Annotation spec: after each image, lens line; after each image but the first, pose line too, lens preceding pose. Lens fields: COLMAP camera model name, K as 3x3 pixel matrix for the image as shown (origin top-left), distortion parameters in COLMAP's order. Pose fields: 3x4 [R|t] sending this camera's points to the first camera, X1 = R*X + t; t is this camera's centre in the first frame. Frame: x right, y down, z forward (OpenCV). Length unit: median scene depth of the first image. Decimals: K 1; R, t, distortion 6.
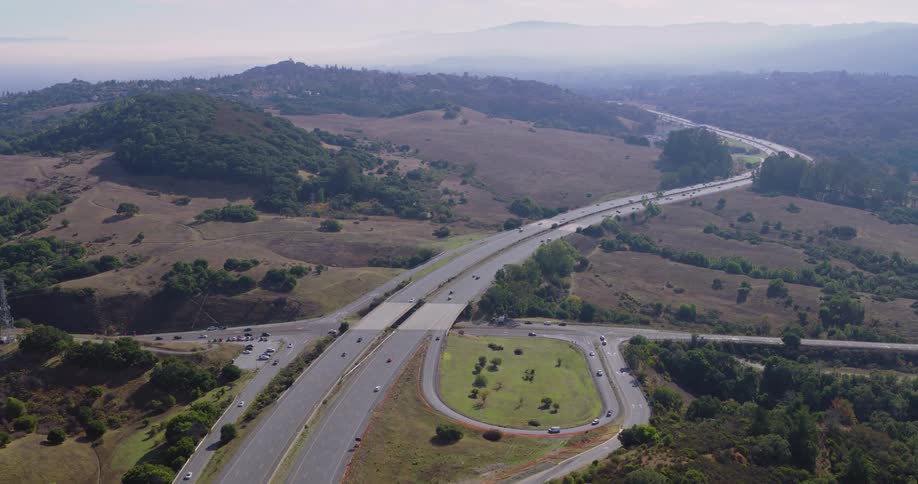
lens RADIAL K [[920.7, 0, 459.0], [0, 920.7, 242.0], [0, 0, 1]] dist [0.003575, -0.006082]
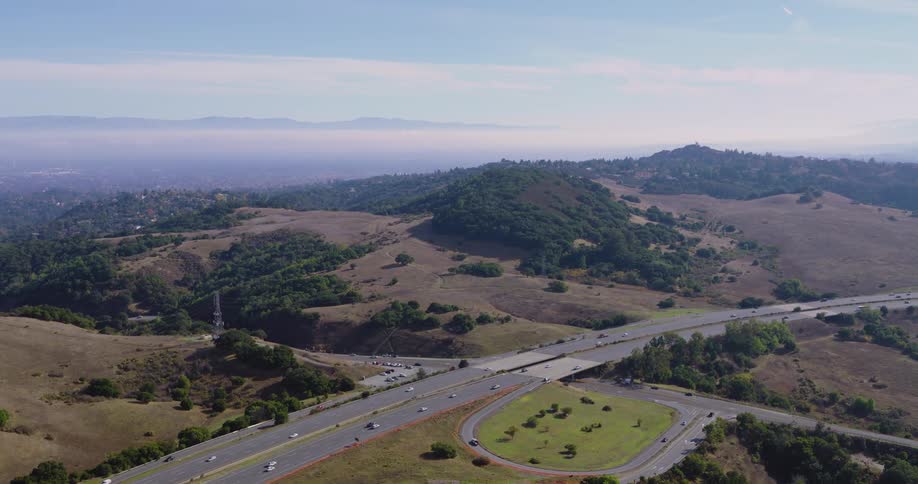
lens RADIAL K [[920.7, 0, 459.0], [0, 920.7, 242.0], [0, 0, 1]] dist [0.003575, -0.006082]
pose [[0.876998, 0.059504, -0.476796, 0.269975], [-0.103521, 0.992398, -0.066562, 0.013878], [0.469211, 0.107733, 0.876490, -0.000081]]
